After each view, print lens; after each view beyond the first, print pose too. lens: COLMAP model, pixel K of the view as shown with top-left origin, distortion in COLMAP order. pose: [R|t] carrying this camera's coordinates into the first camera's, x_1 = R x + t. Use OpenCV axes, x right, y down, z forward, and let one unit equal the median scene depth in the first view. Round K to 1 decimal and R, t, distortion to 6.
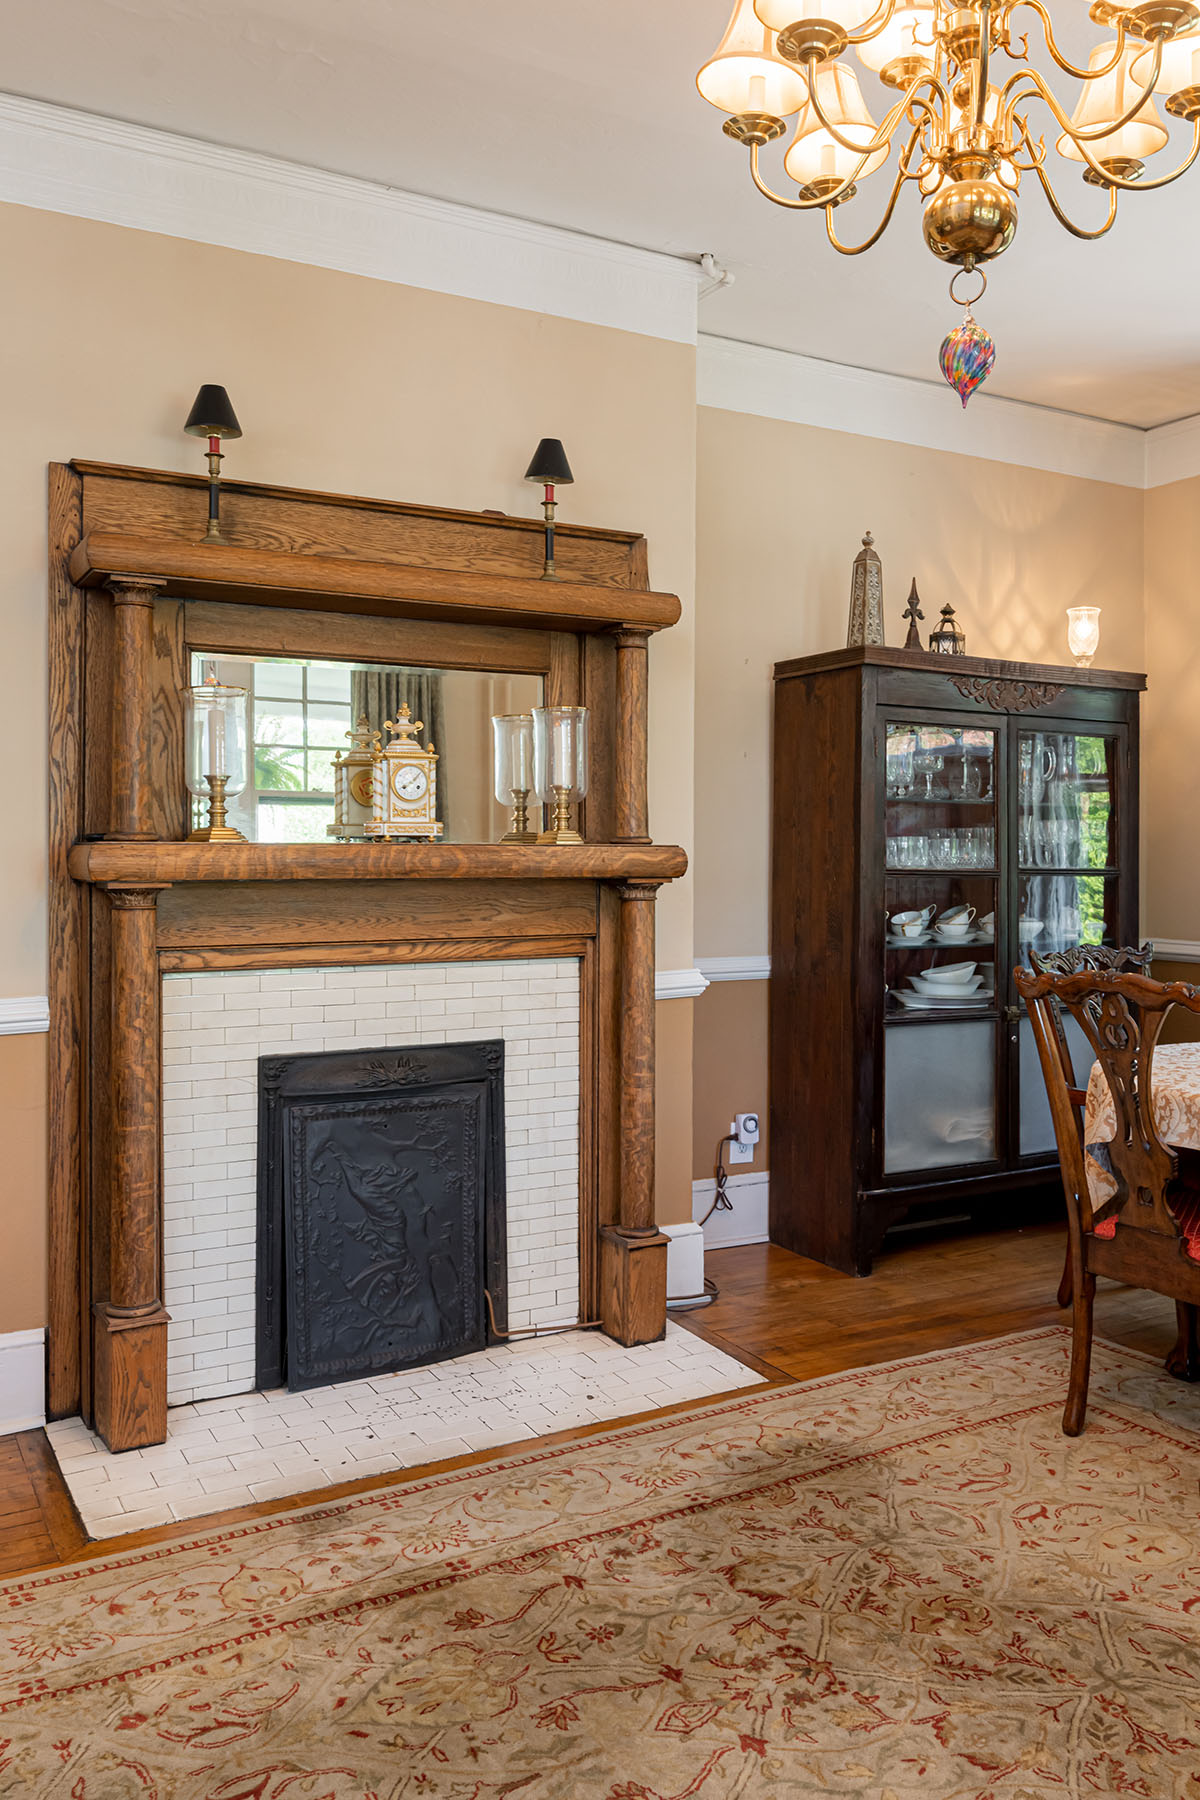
lens RADIAL K [[1439.1, 0, 602.2], [0, 1439.1, 856.3], [0, 0, 1]] dist [-0.002556, 0.002899]
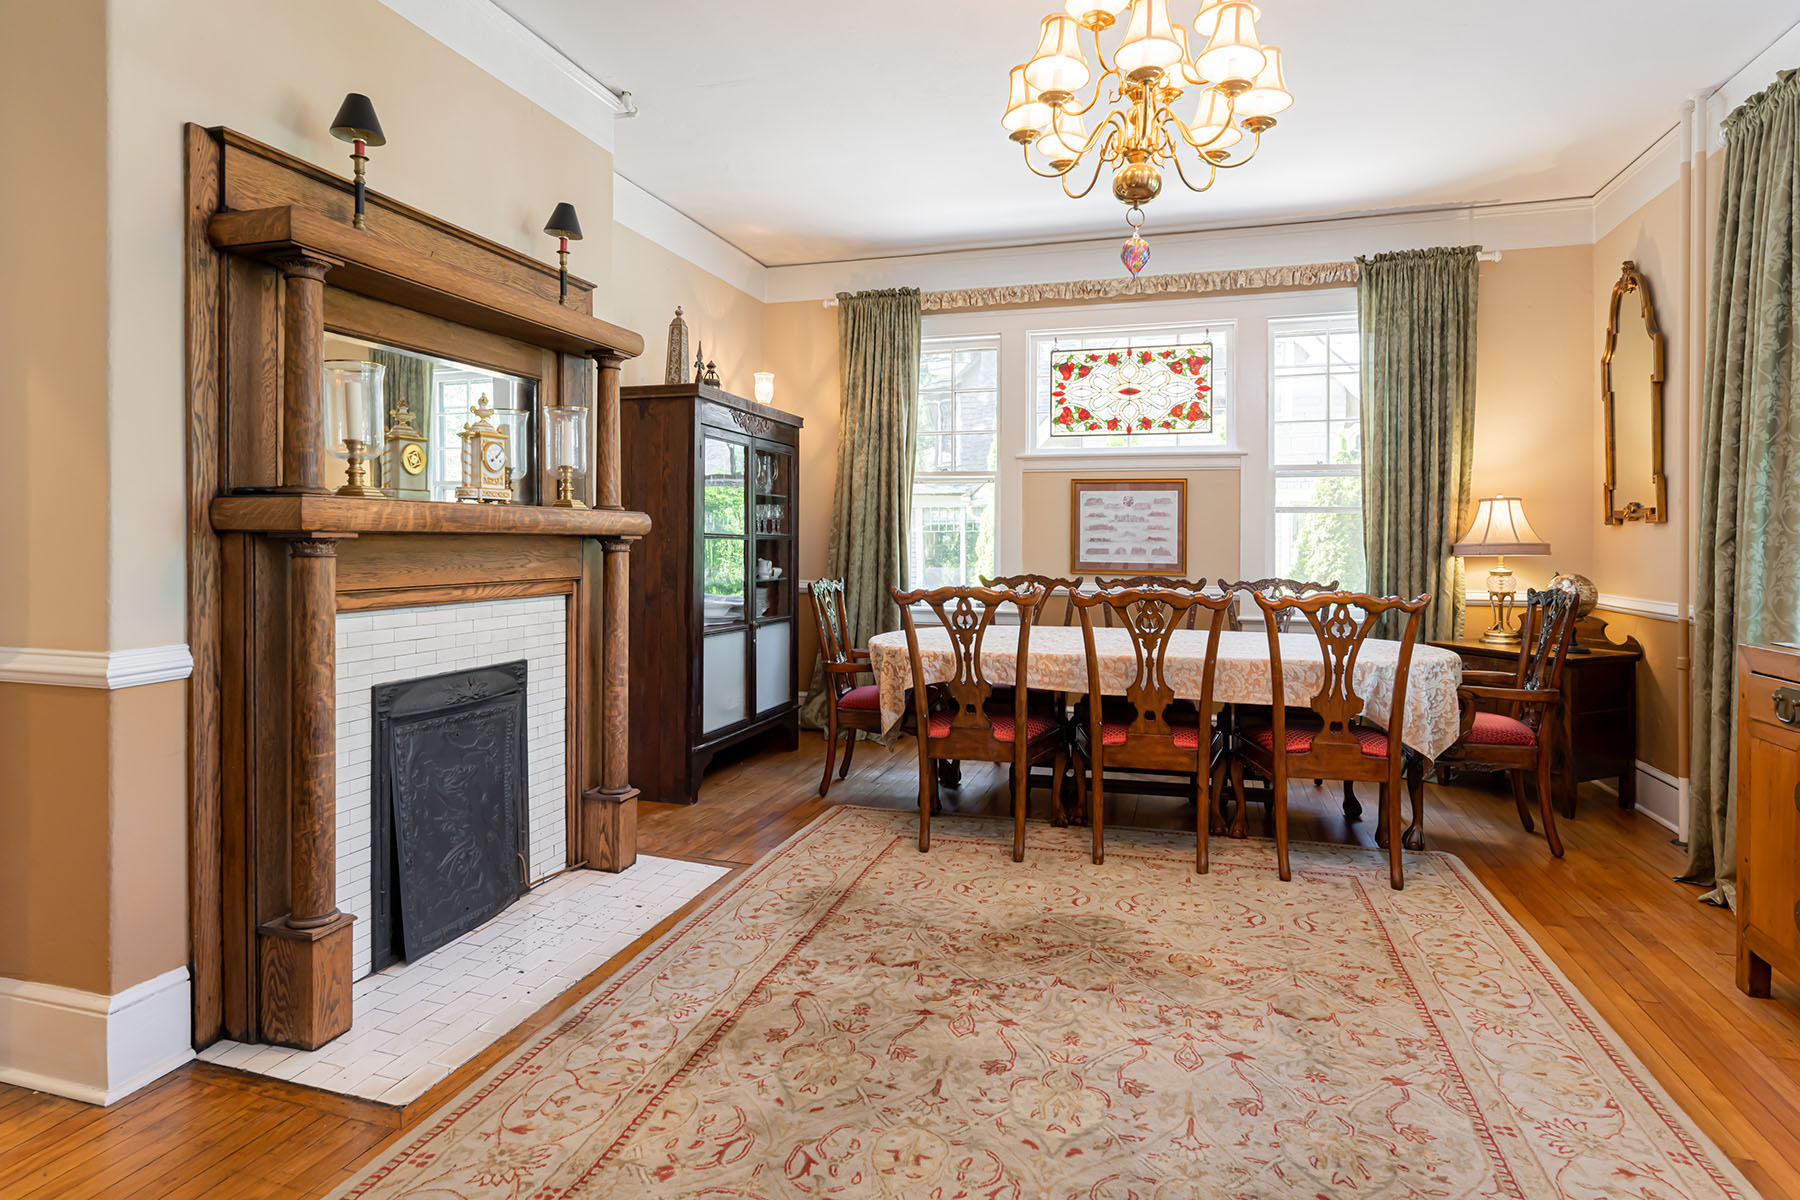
lens RADIAL K [[991.6, 0, 895.3], [0, 991.6, 552.6], [0, 0, 1]] dist [0.000794, -0.000018]
pose [[0.730720, -0.005020, 0.682659, -0.504690], [-0.004843, 0.999910, 0.012538, 0.021028], [-0.682660, -0.012468, 0.730630, 0.138674]]
